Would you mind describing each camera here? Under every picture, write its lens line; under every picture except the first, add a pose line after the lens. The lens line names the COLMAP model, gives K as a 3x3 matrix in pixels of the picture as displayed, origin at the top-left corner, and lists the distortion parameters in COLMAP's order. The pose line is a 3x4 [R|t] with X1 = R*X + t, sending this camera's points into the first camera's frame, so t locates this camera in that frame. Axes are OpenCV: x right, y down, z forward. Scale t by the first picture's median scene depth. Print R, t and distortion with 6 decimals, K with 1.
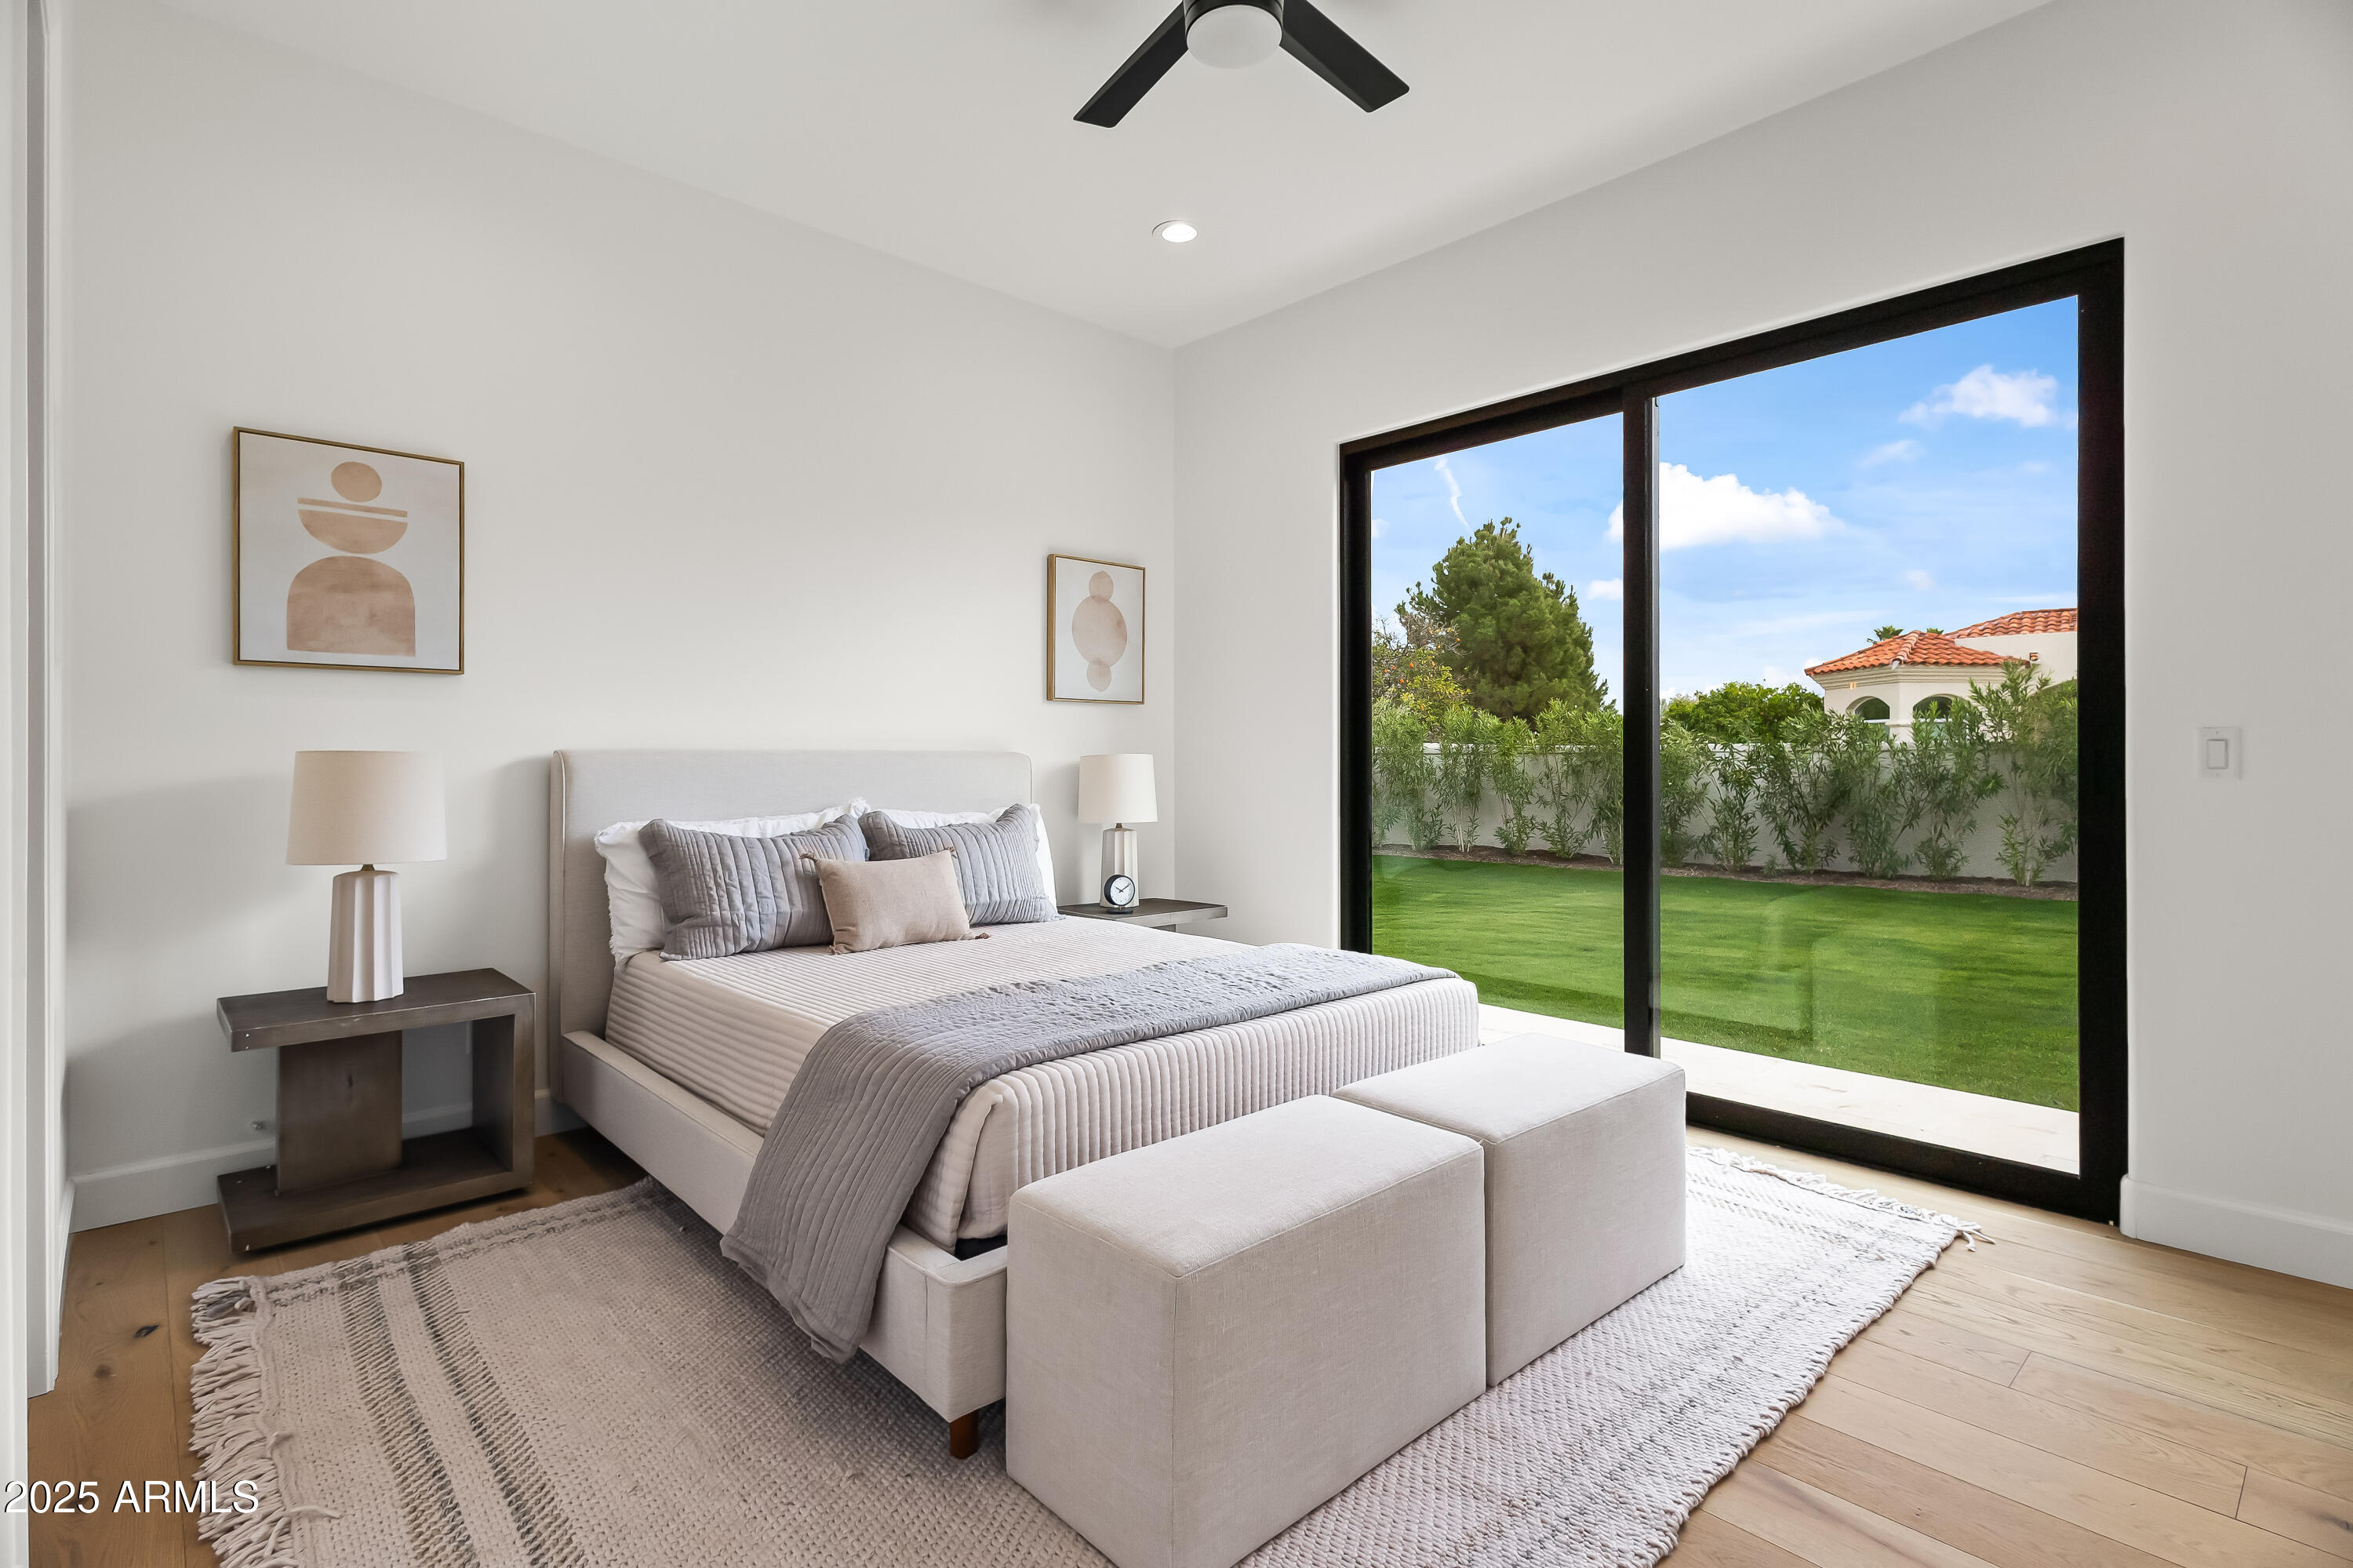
lens RADIAL K [[1129.3, 0, 1129.5], [0, 1129.3, 764.2], [0, 0, 1]] dist [0.004251, 0.000280]
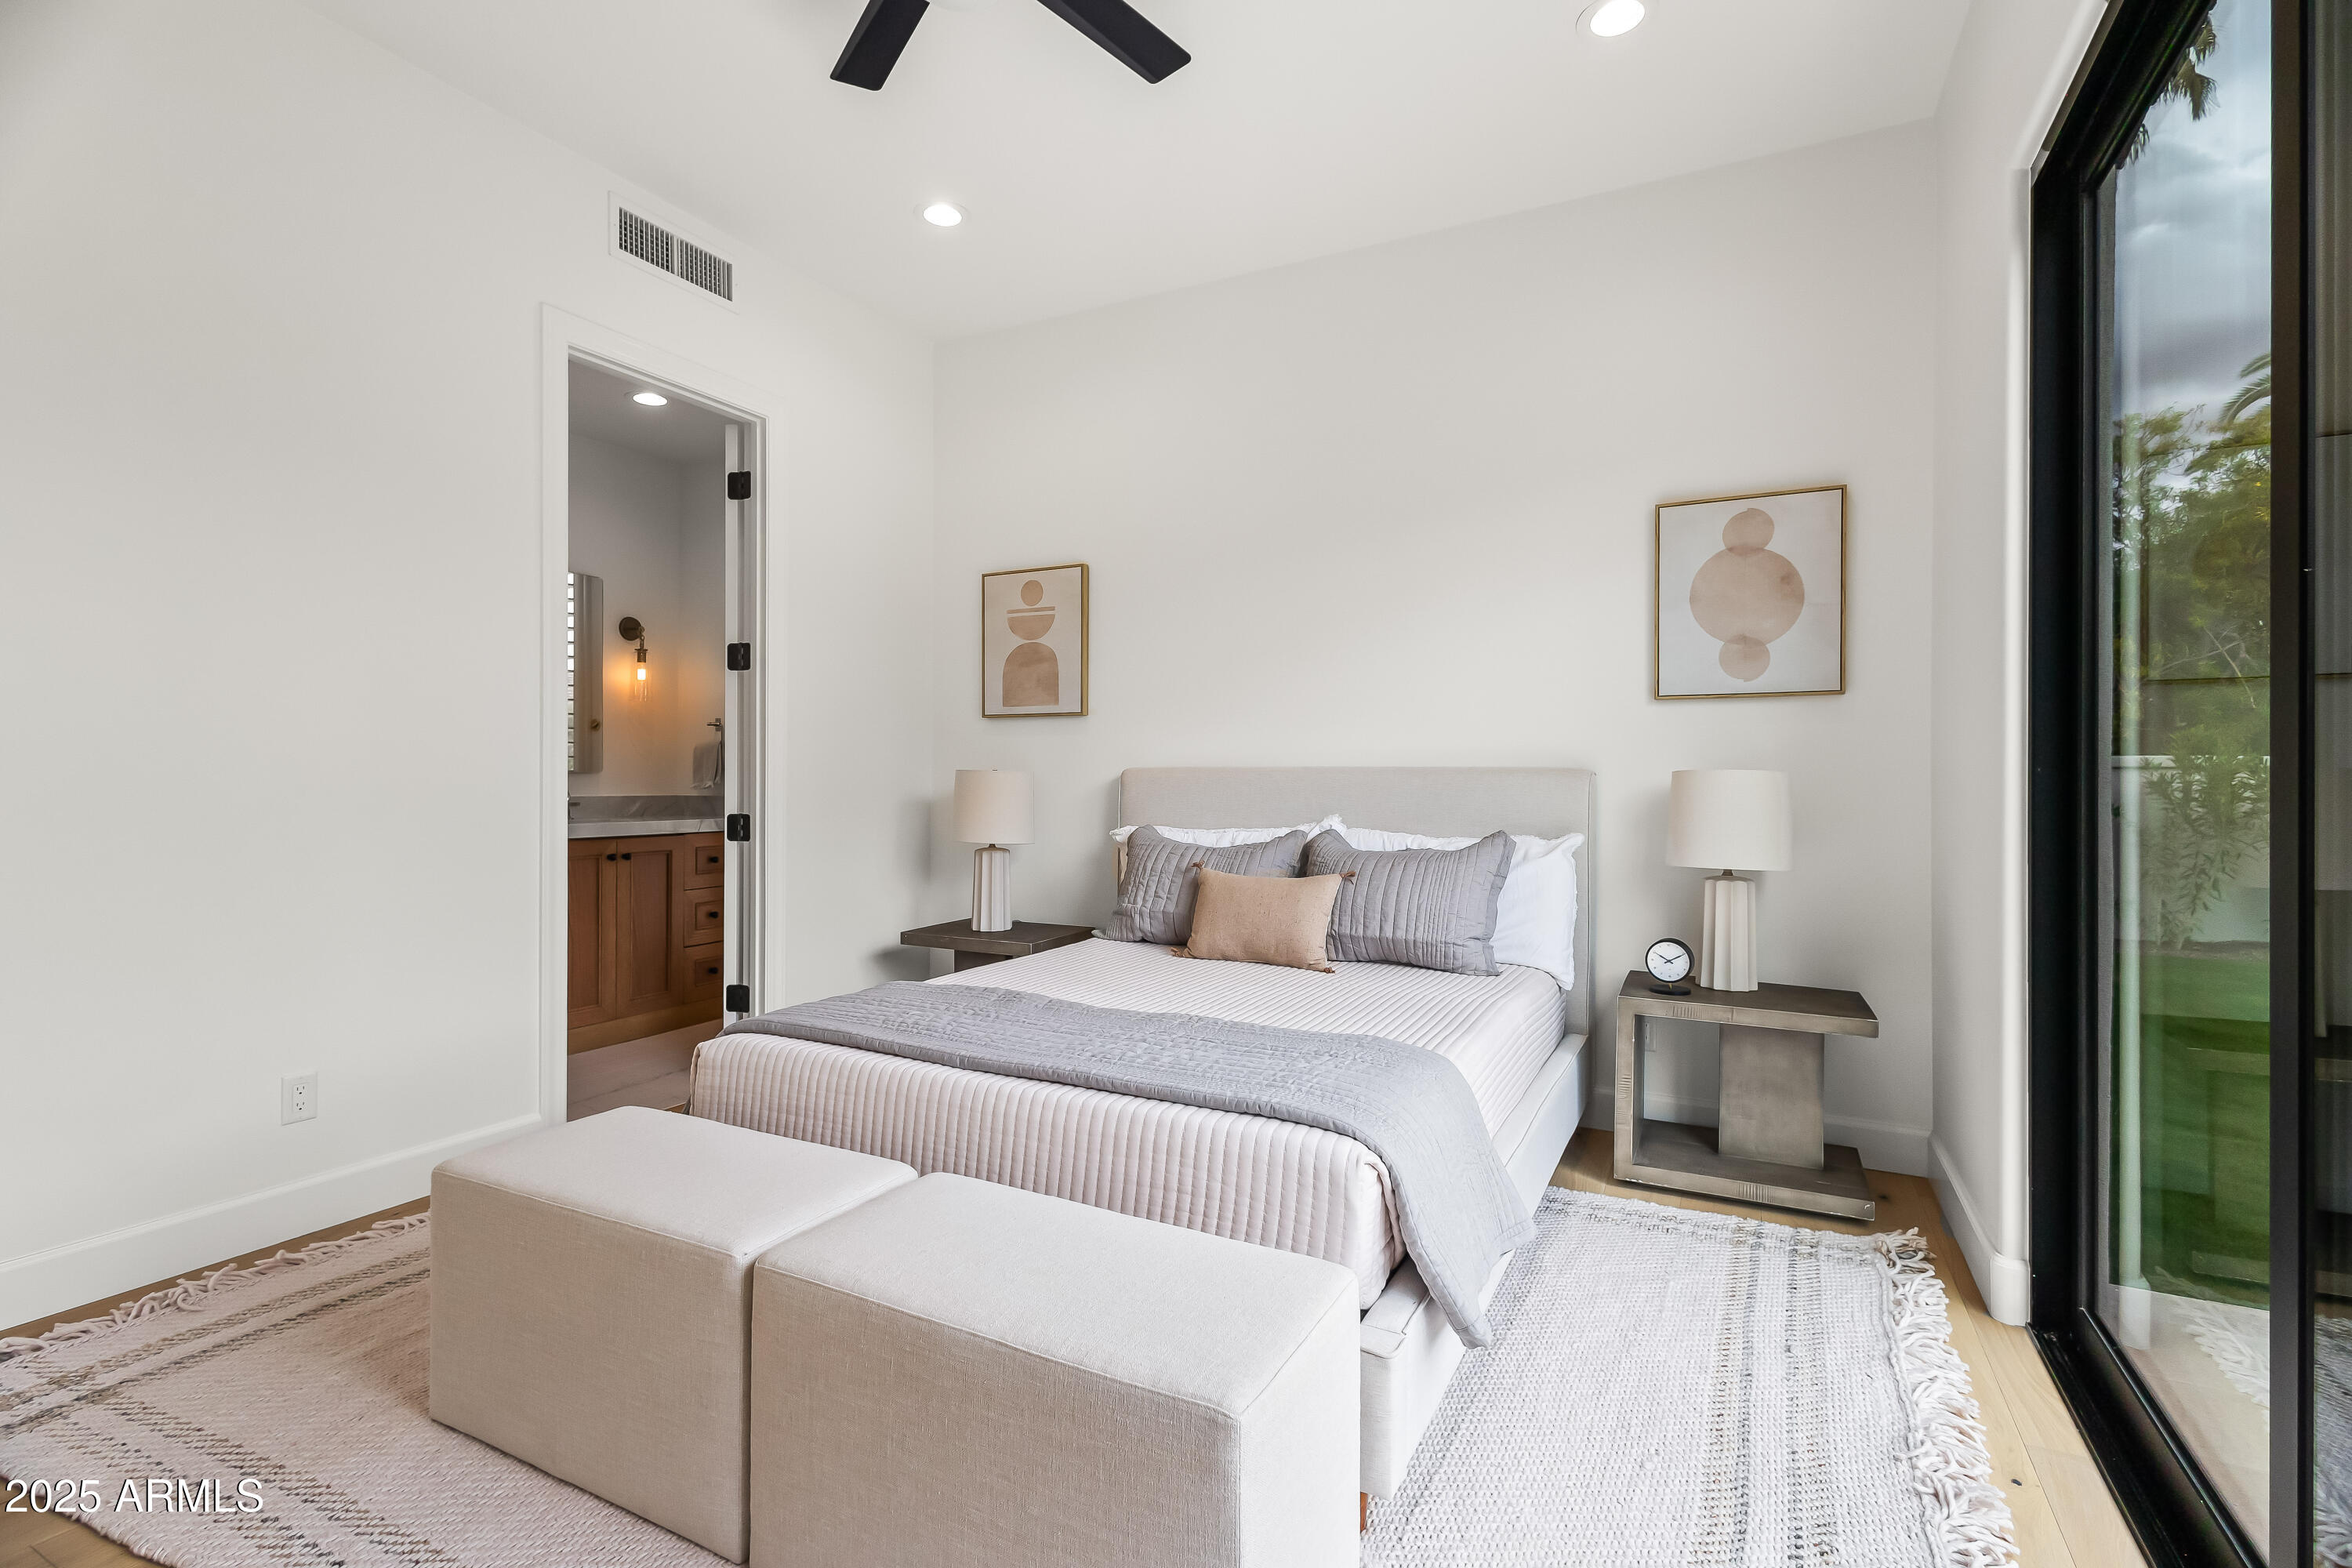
lens RADIAL K [[1080.2, 0, 1176.0], [0, 1080.2, 784.0], [0, 0, 1]] dist [-0.000307, -0.000015]
pose [[0.360091, 0.008708, -0.932877, 0.714799], [-0.004486, 0.999961, 0.007603, -0.004741], [0.932906, 0.001447, 0.360116, 0.634318]]
